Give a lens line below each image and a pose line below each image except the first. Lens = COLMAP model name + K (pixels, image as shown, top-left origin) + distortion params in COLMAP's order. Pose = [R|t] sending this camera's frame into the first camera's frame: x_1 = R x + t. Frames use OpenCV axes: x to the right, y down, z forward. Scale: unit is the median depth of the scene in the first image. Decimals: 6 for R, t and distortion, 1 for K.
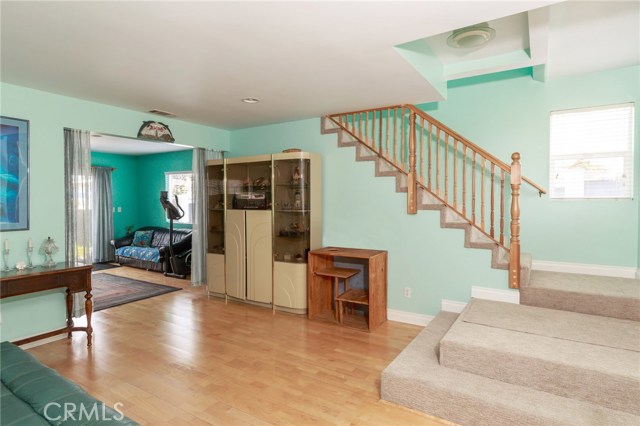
lens RADIAL K [[335.6, 0, 322.5], [0, 335.6, 207.6], [0, 0, 1]] dist [-0.000051, -0.001546]
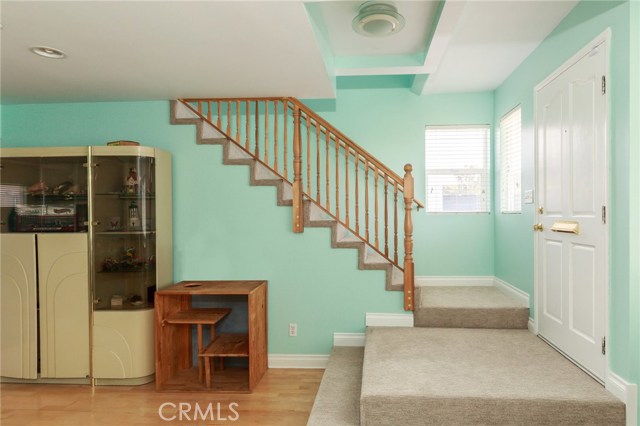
lens RADIAL K [[375.3, 0, 351.9], [0, 375.3, 216.6], [0, 0, 1]] dist [-0.000817, -0.000066]
pose [[0.886015, -0.008096, 0.463587, -0.033528], [0.015457, 0.999808, -0.012080, -0.005921], [-0.463400, 0.017869, 0.885969, 0.113626]]
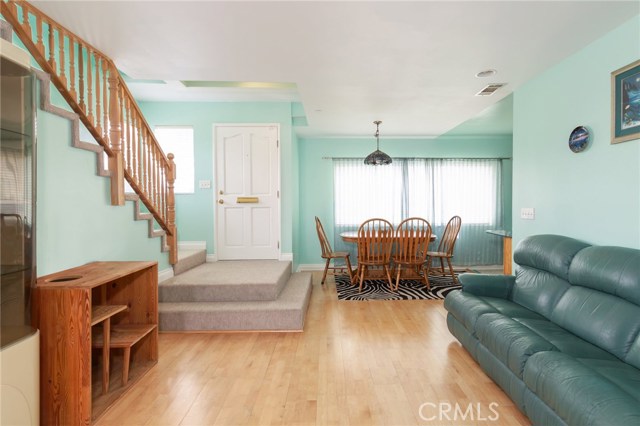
lens RADIAL K [[301.7, 0, 331.5], [0, 301.7, 215.0], [0, 0, 1]] dist [0.000959, -0.000071]
pose [[-0.527994, -0.034952, 0.848528, -0.497247], [0.020798, 0.998321, 0.054064, 0.008603], [-0.848993, 0.046193, -0.526381, 0.805163]]
